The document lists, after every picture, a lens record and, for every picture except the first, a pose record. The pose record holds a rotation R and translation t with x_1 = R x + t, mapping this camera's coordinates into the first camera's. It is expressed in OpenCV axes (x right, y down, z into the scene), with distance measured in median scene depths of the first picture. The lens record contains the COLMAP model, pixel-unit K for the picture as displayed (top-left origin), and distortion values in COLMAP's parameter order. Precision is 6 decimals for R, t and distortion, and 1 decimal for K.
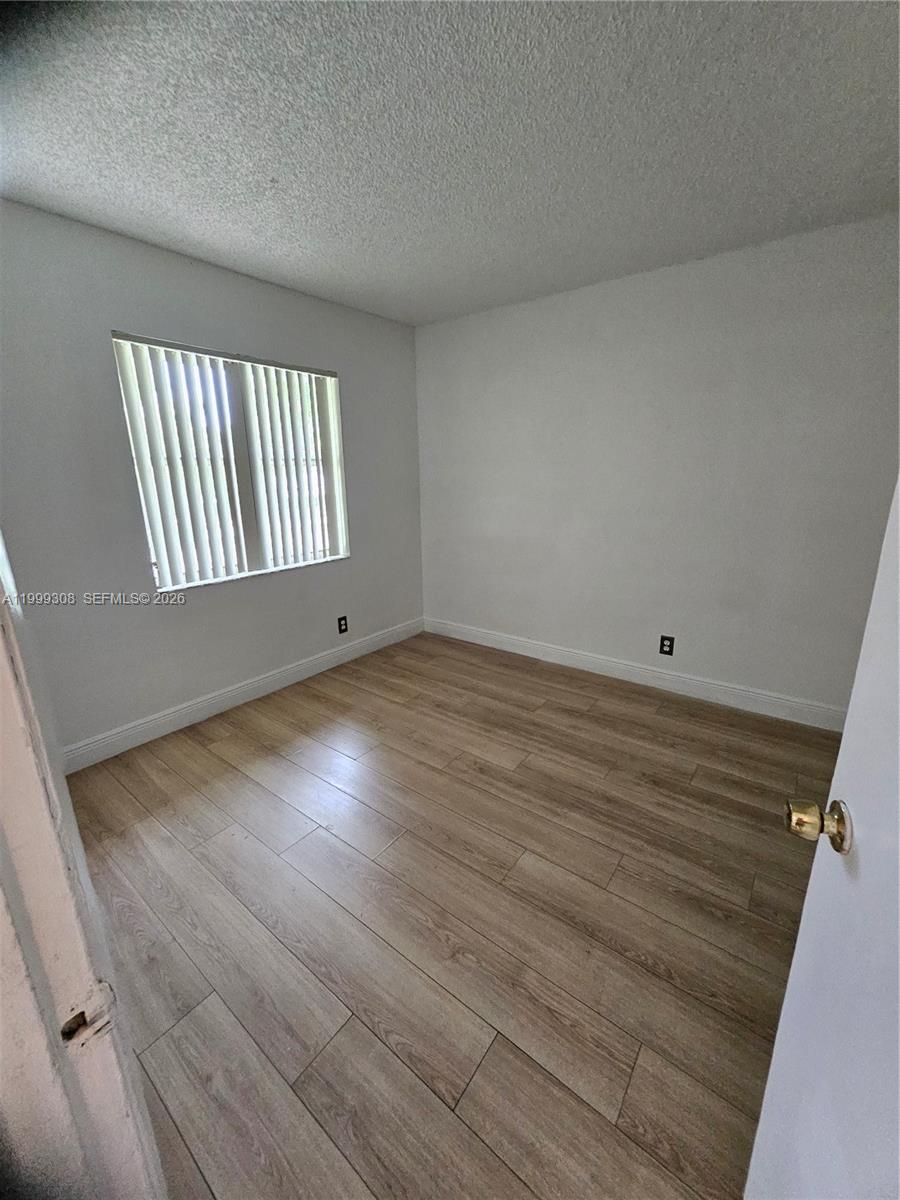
lens RADIAL K [[461.1, 0, 436.9], [0, 461.1, 592.2], [0, 0, 1]] dist [-0.000136, -0.000219]
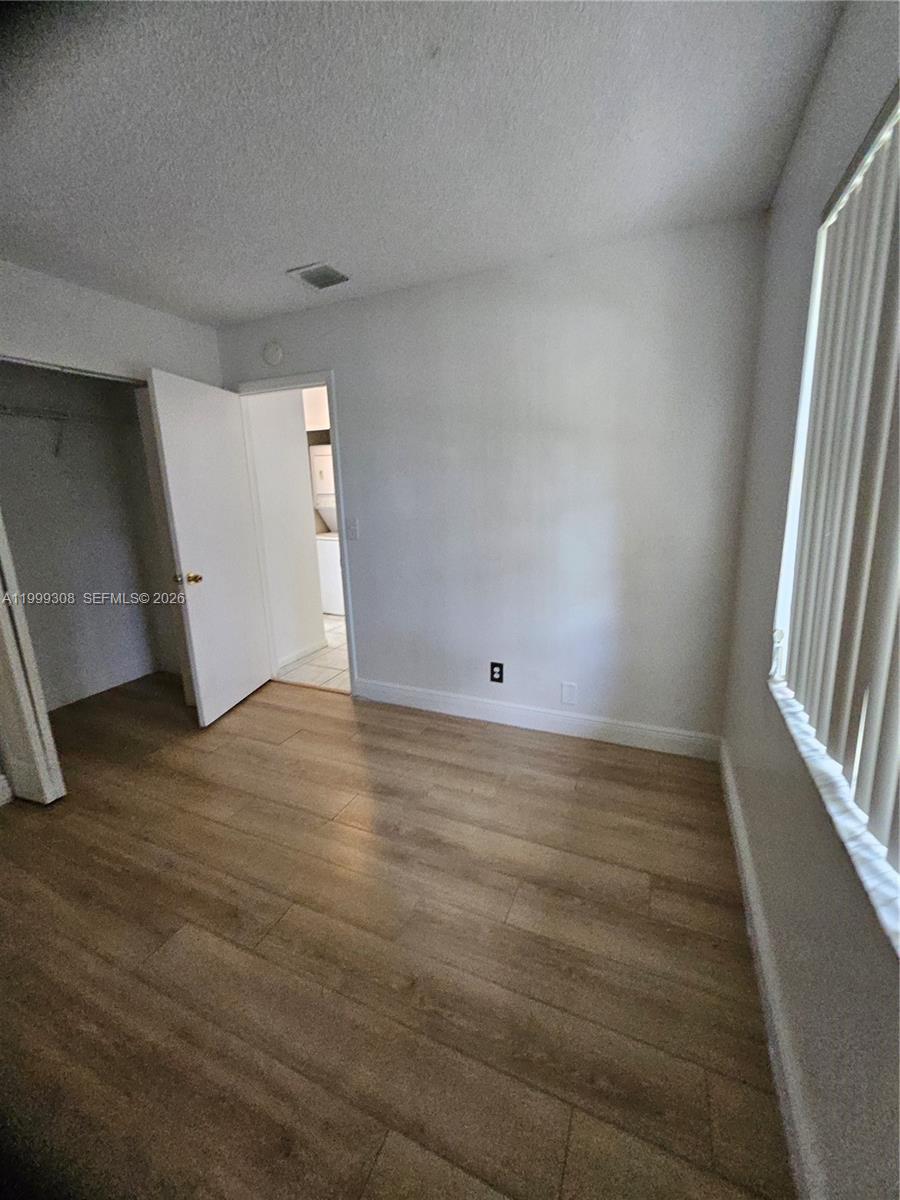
lens RADIAL K [[488.0, 0, 443.7], [0, 488.0, 578.0], [0, 0, 1]] dist [0.000524, -0.000534]
pose [[-0.968868, 0.082406, -0.233463, -0.071192], [-0.023308, 0.908433, 0.417380, -0.357317], [0.246480, 0.409827, -0.878231, 1.373128]]
